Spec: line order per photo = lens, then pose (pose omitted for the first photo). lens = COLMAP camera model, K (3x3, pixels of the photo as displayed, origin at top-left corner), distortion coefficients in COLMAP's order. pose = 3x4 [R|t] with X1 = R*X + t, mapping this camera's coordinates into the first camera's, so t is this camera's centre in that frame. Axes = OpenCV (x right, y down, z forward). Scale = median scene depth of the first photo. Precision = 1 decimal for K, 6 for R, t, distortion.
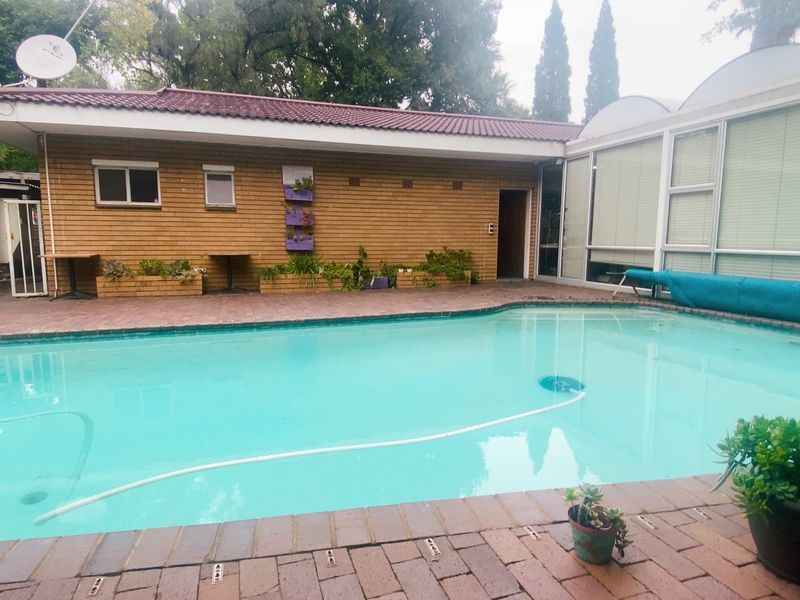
lens RADIAL K [[500.2, 0, 400.0], [0, 500.2, 300.0], [0, 0, 1]] dist [0.085783, -0.113095]
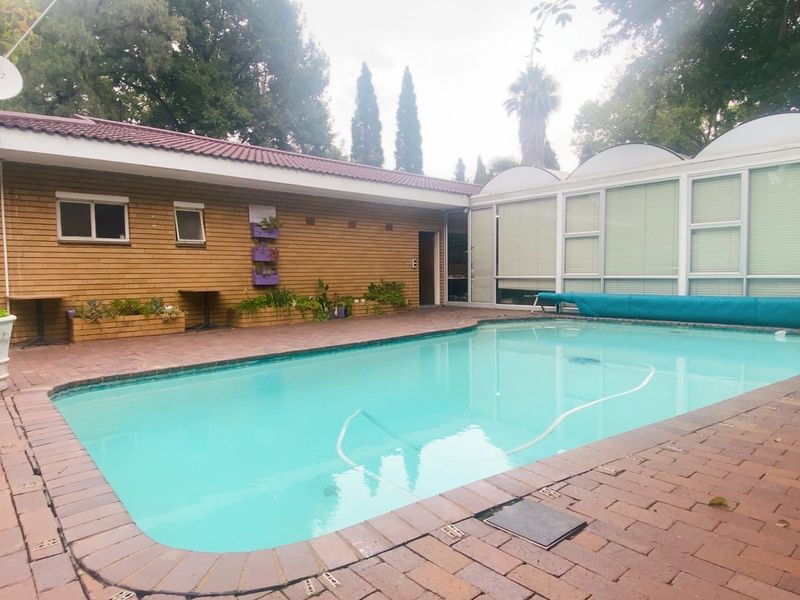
lens RADIAL K [[500.2, 0, 400.0], [0, 500.2, 300.0], [0, 0, 1]] dist [0.085783, -0.113095]
pose [[0.915002, -0.036645, 0.401781, -0.384438], [0.064965, 0.996253, -0.057085, 0.009844], [-0.398183, 0.078334, 0.913955, -0.063013]]
